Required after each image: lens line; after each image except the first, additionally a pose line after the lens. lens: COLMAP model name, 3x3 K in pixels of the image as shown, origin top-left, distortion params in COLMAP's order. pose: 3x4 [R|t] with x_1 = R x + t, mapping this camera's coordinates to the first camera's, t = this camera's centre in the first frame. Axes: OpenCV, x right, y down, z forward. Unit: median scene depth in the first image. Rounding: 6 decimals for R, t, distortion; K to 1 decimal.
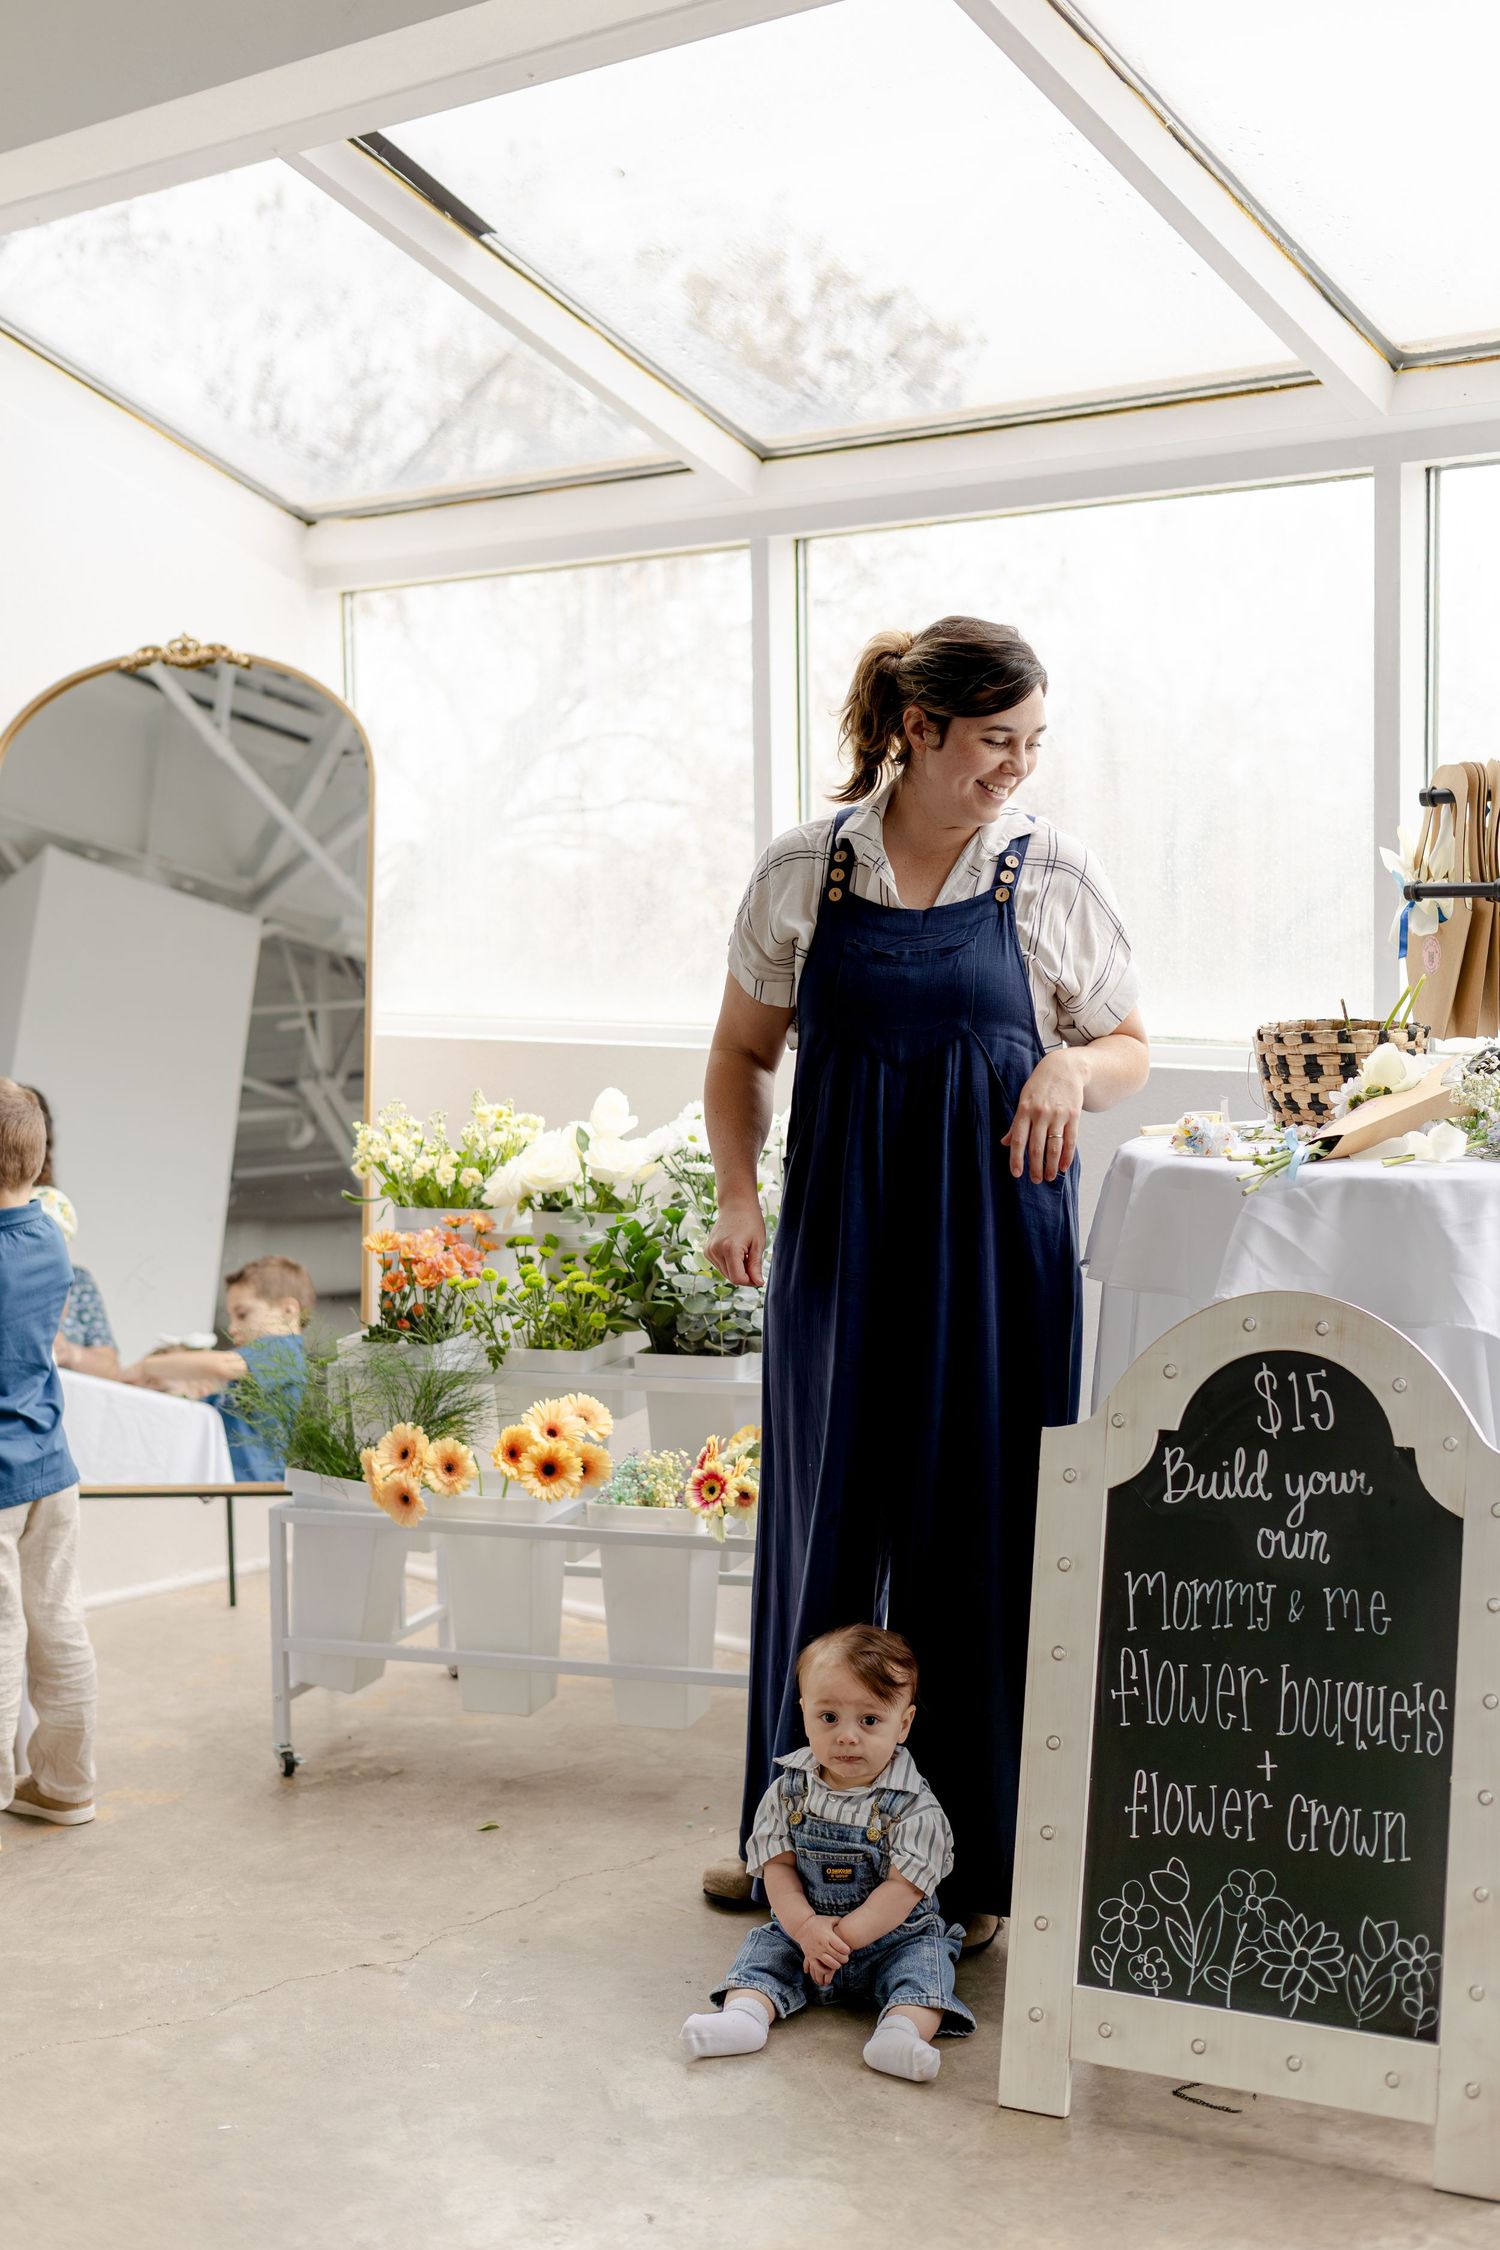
lens RADIAL K [[2947.3, 0, 750.0], [0, 2947.3, 1125.0], [0, 0, 1]] dist [-0.006602, -0.004745]
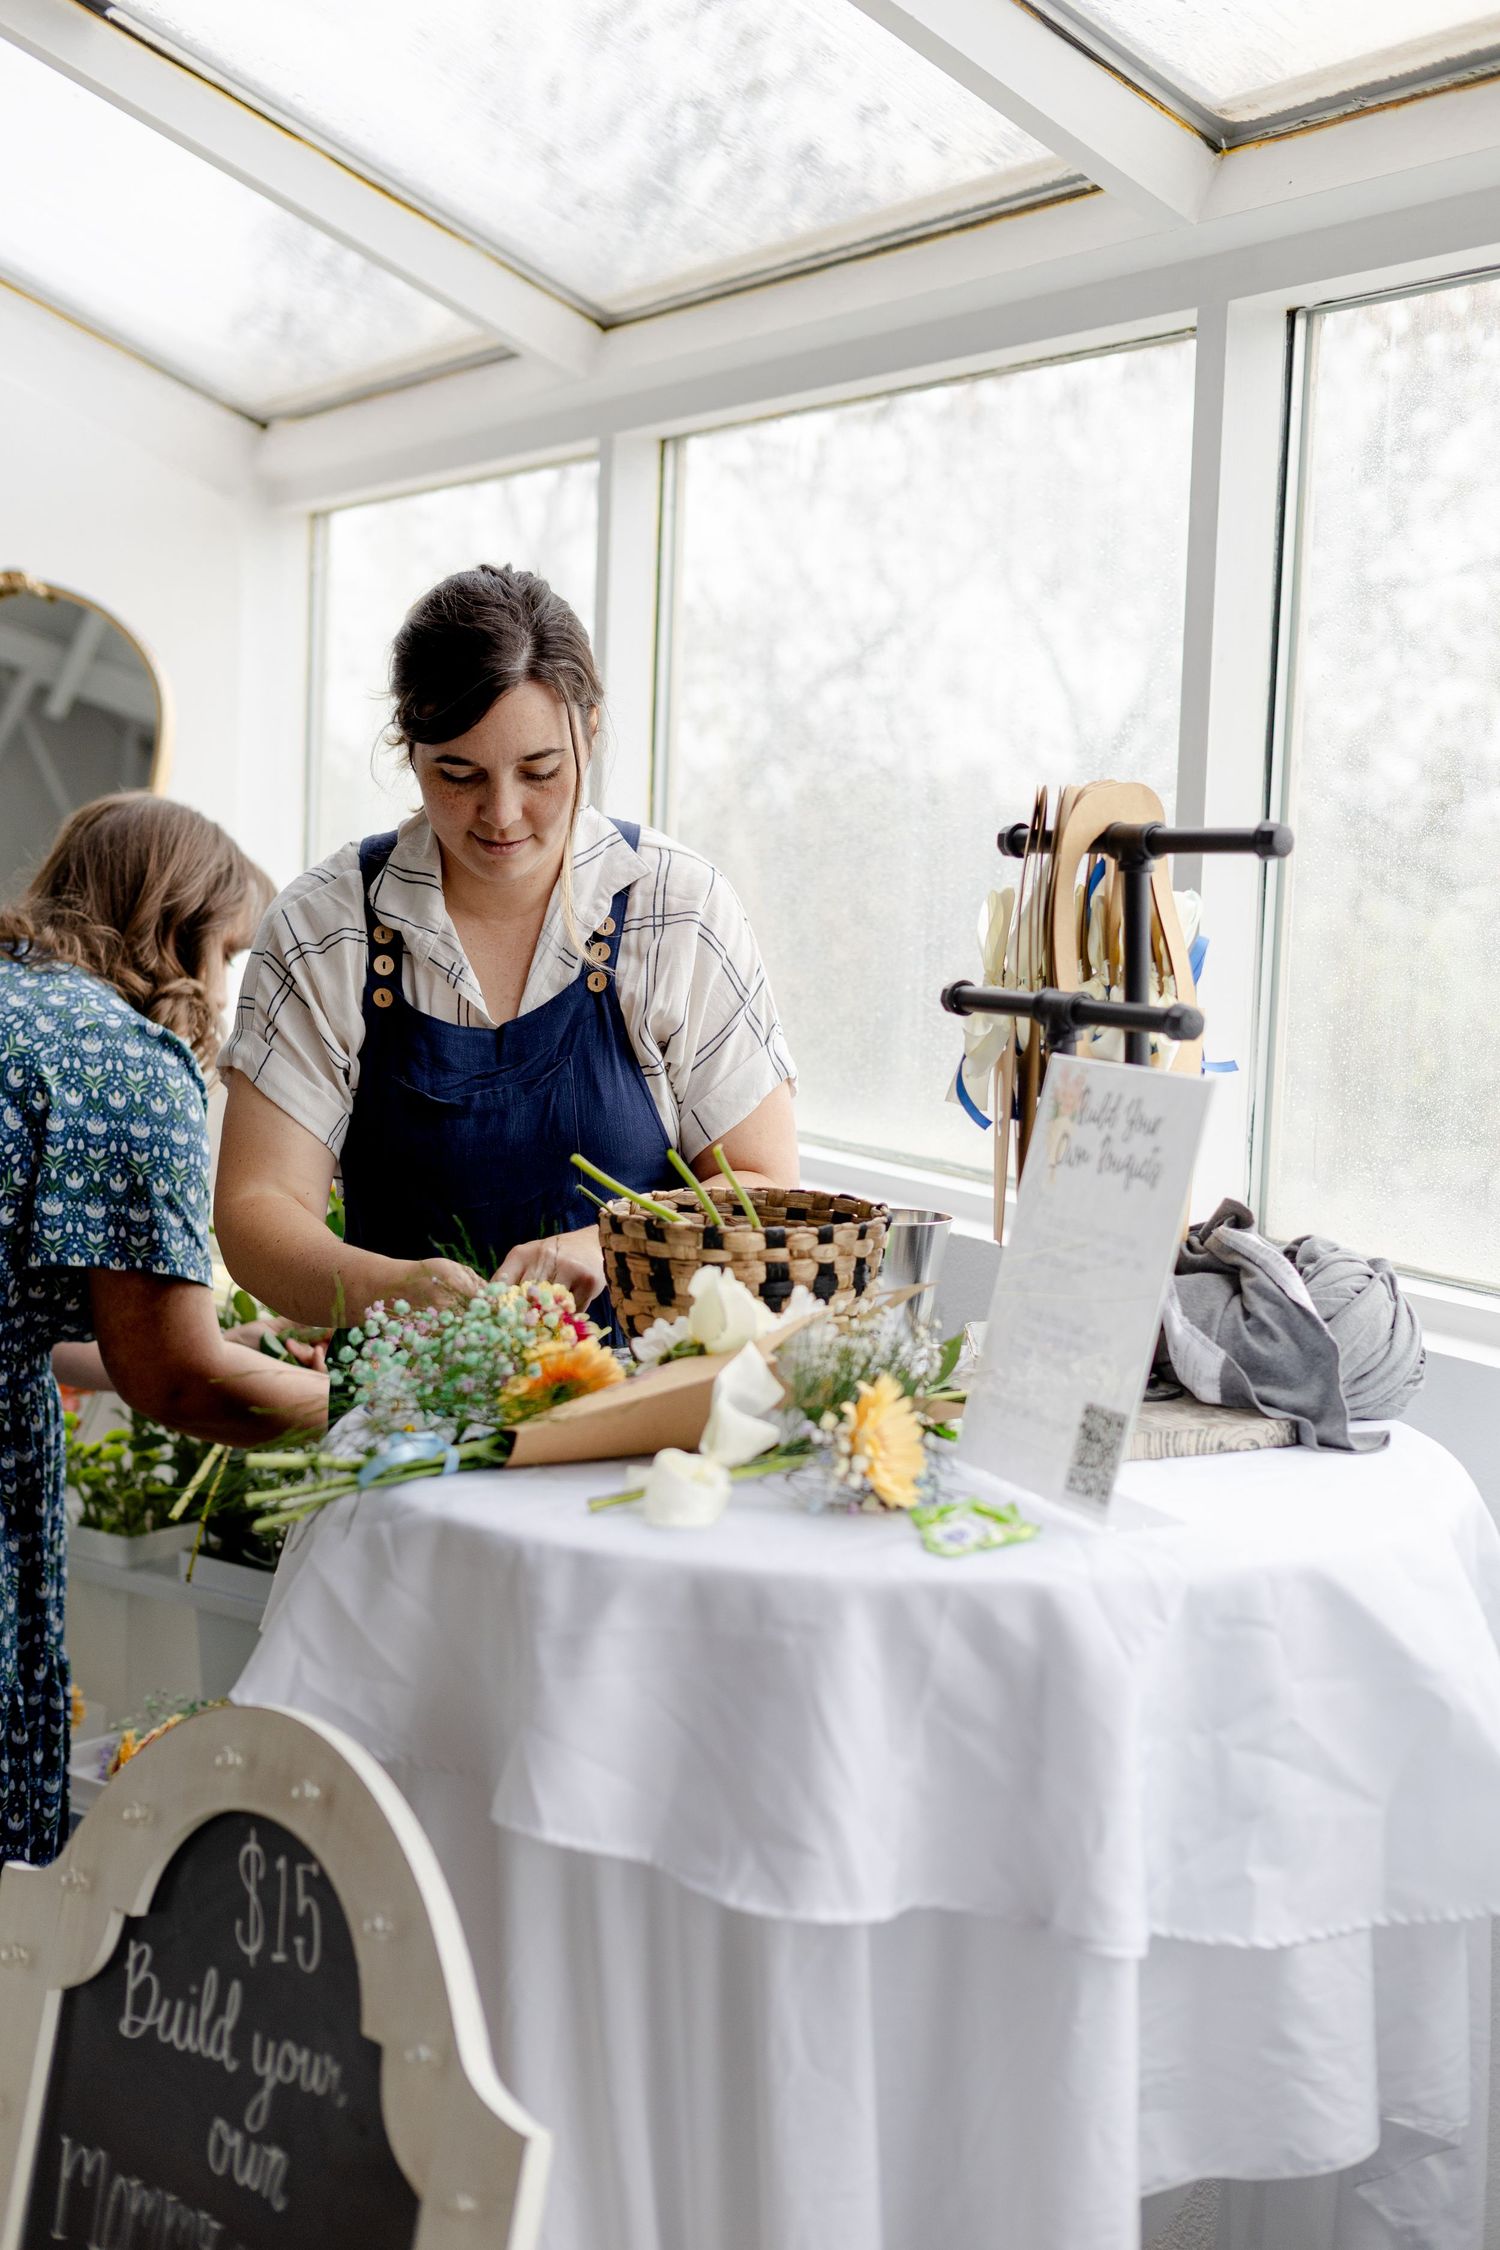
lens RADIAL K [[2947.3, 0, 750.0], [0, 2947.3, 1125.0], [0, 0, 1]] dist [-0.006602, -0.004745]
pose [[0.950429, 0.074112, -0.301981, 0.422955], [-0.070066, 0.997248, 0.024226, -0.074853], [0.302946, -0.001867, 0.953006, 0.480305]]
